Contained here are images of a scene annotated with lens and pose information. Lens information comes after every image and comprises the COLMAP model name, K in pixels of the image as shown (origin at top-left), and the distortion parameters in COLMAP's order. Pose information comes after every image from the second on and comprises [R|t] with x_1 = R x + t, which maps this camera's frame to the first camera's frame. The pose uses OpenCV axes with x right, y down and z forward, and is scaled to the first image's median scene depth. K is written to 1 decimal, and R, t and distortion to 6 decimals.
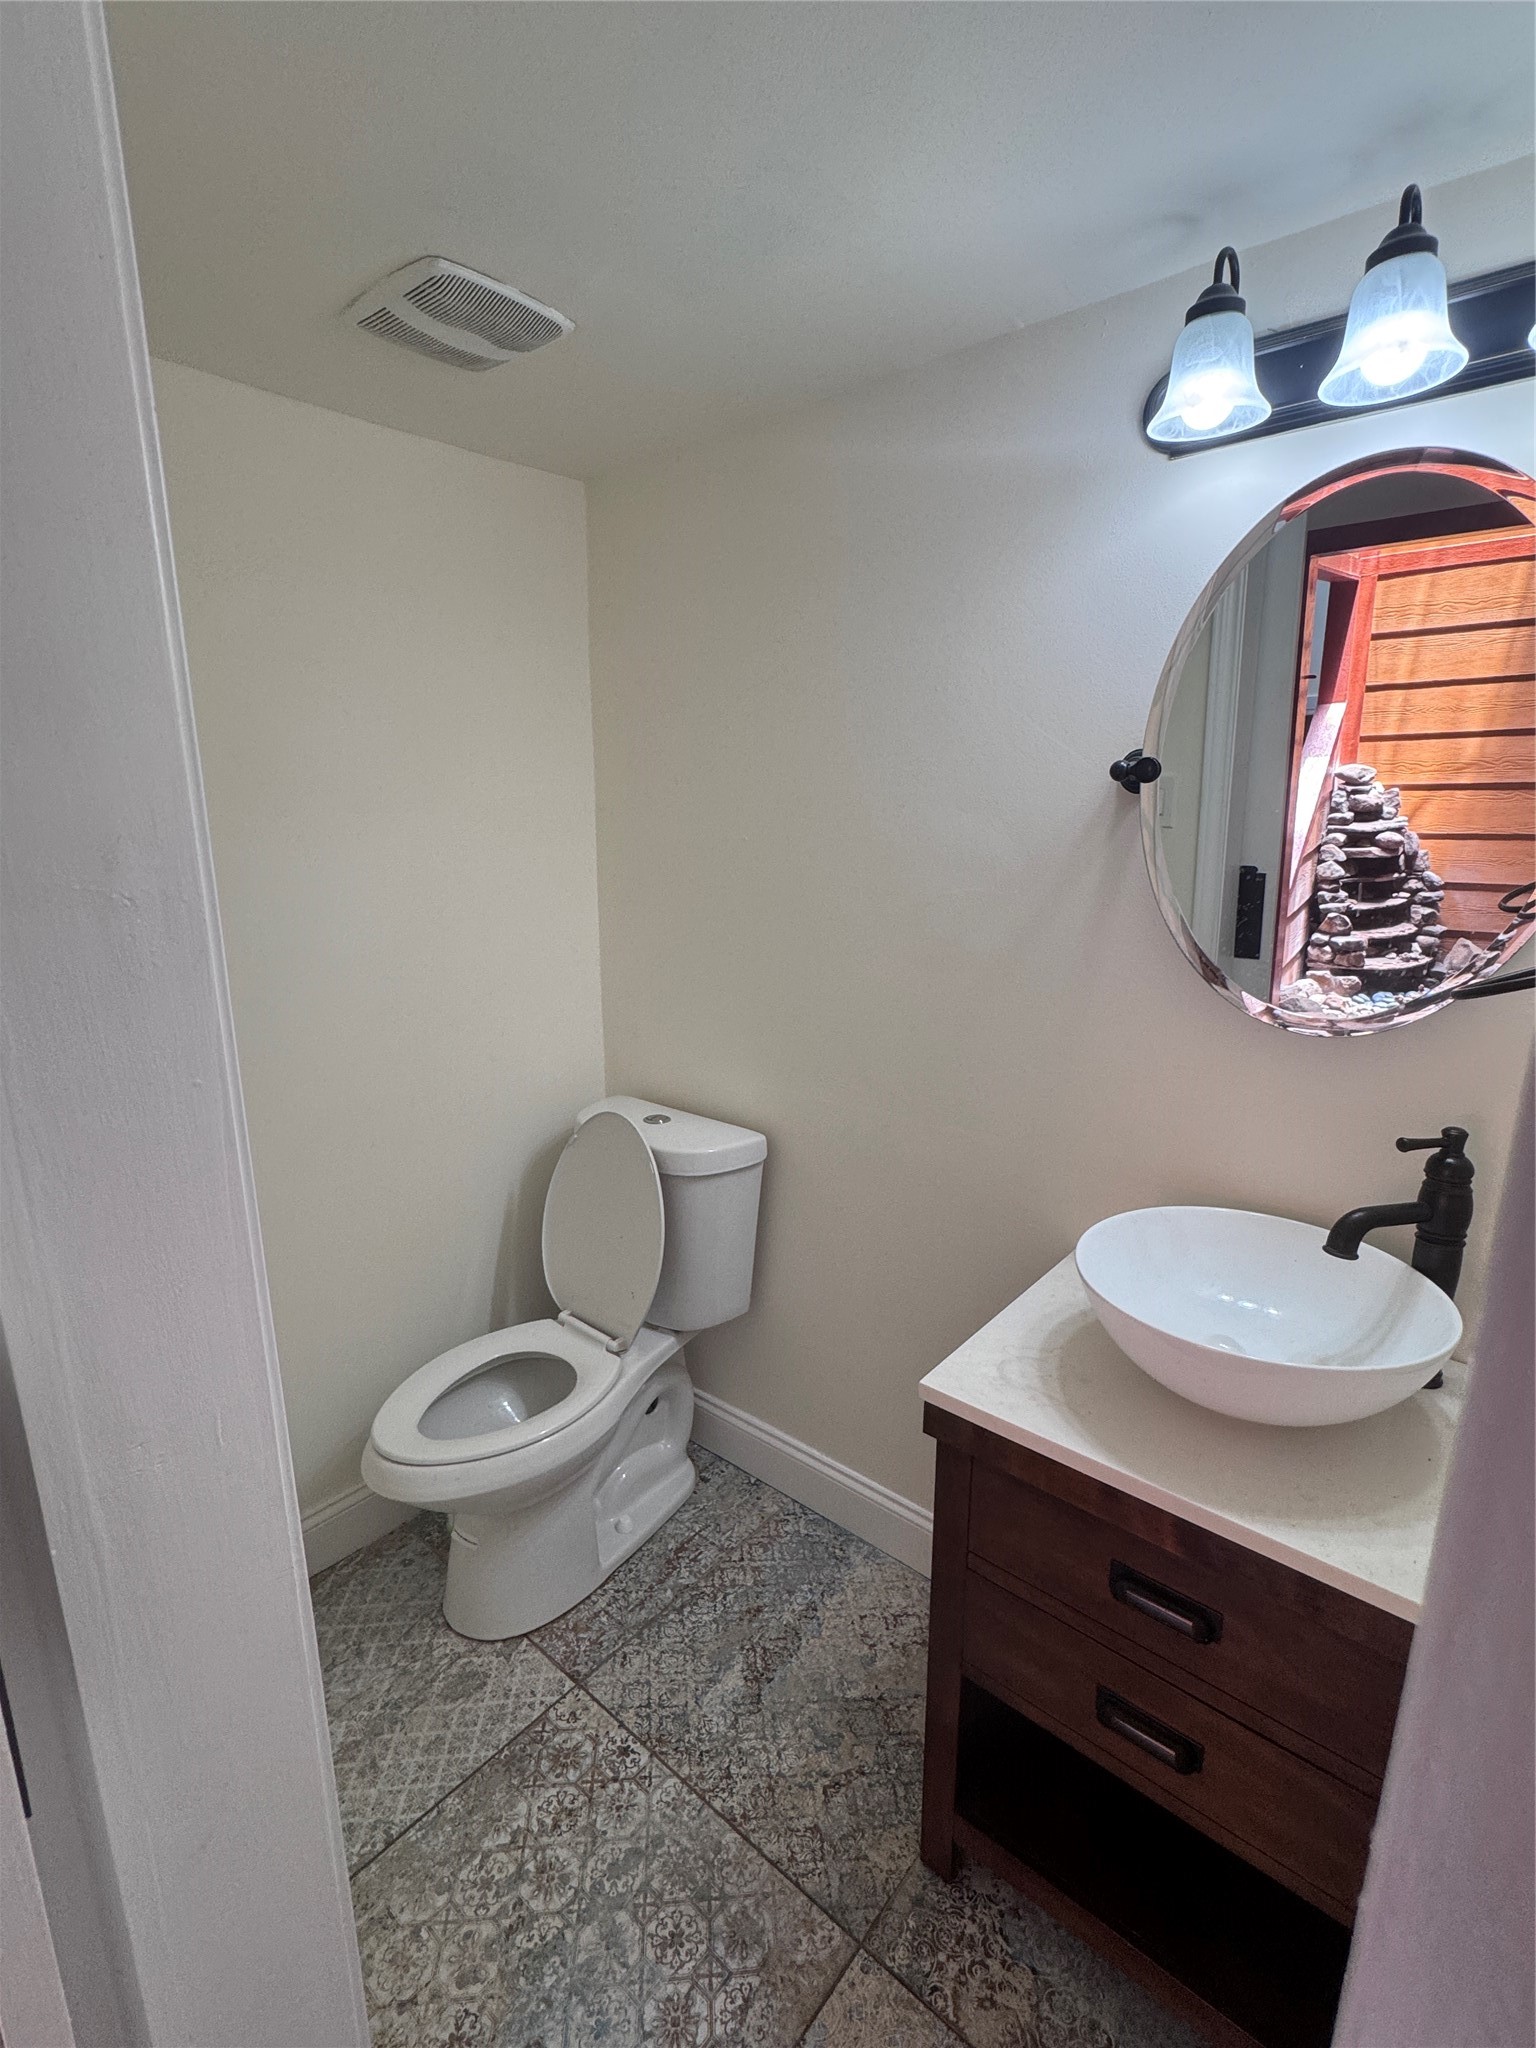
lens RADIAL K [[959.2, 0, 756.5], [0, 959.2, 1021.1], [0, 0, 1]] dist [-0.003021, -0.000549]
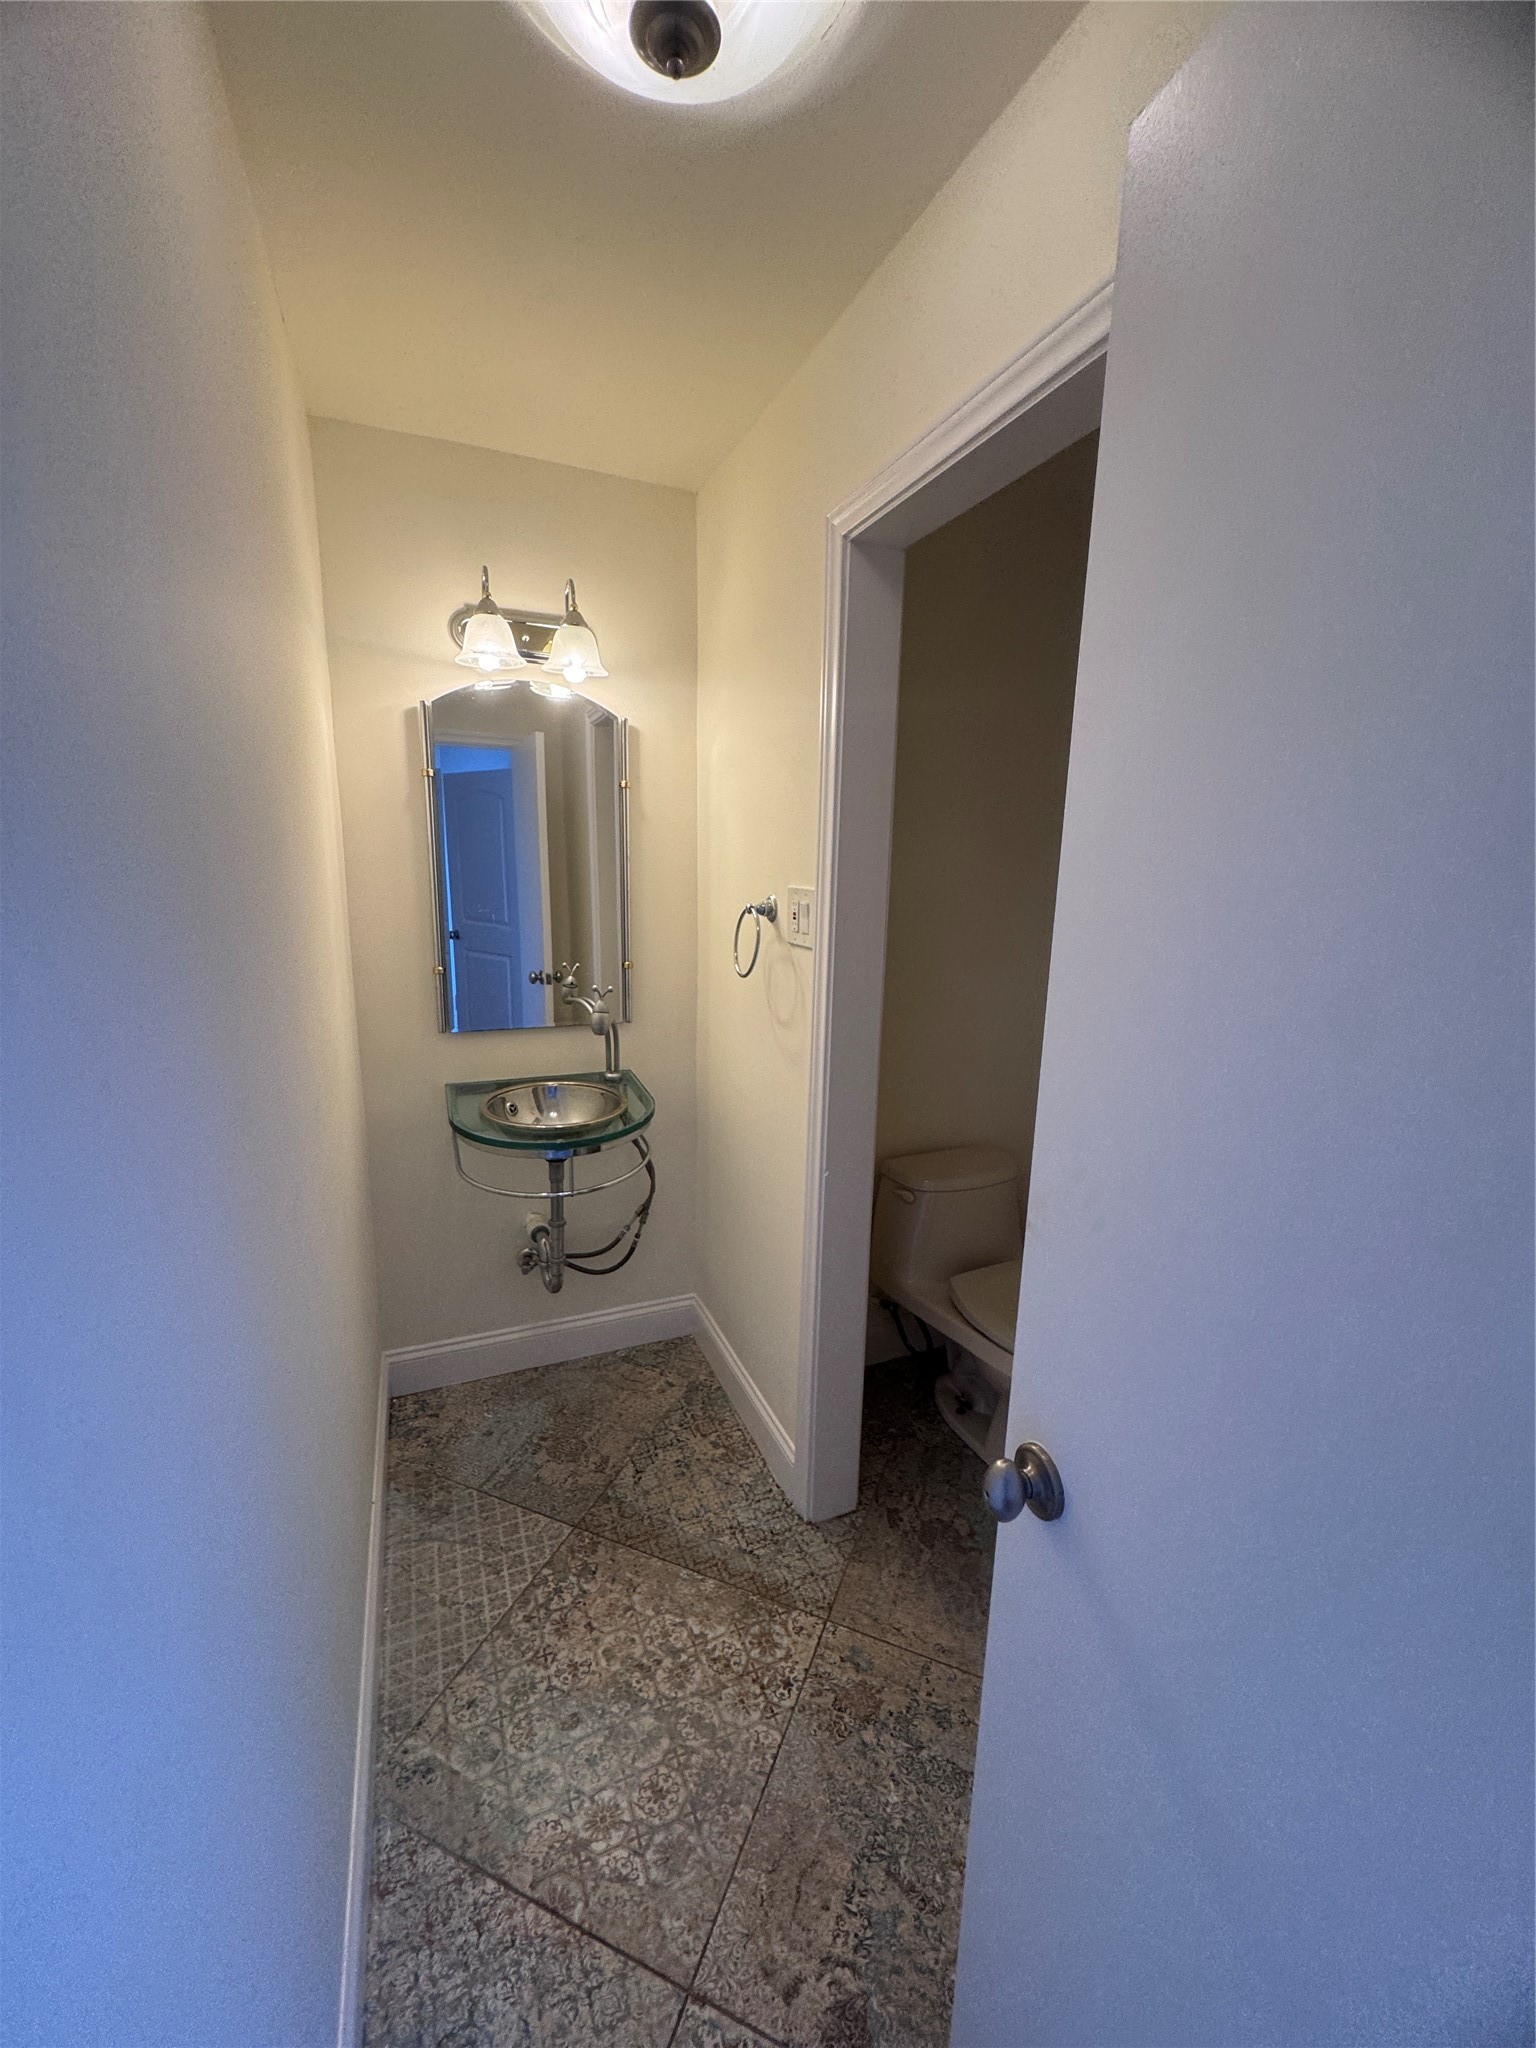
lens RADIAL K [[821.0, 0, 772.7], [0, 821.0, 1021.4], [0, 0, 1]] dist [-0.005446, 0.000771]
pose [[0.319494, 0.179965, -0.930342, 0.723101], [-0.225155, 0.968100, 0.109947, -0.120987], [0.920450, 0.174343, 0.349822, 0.588910]]
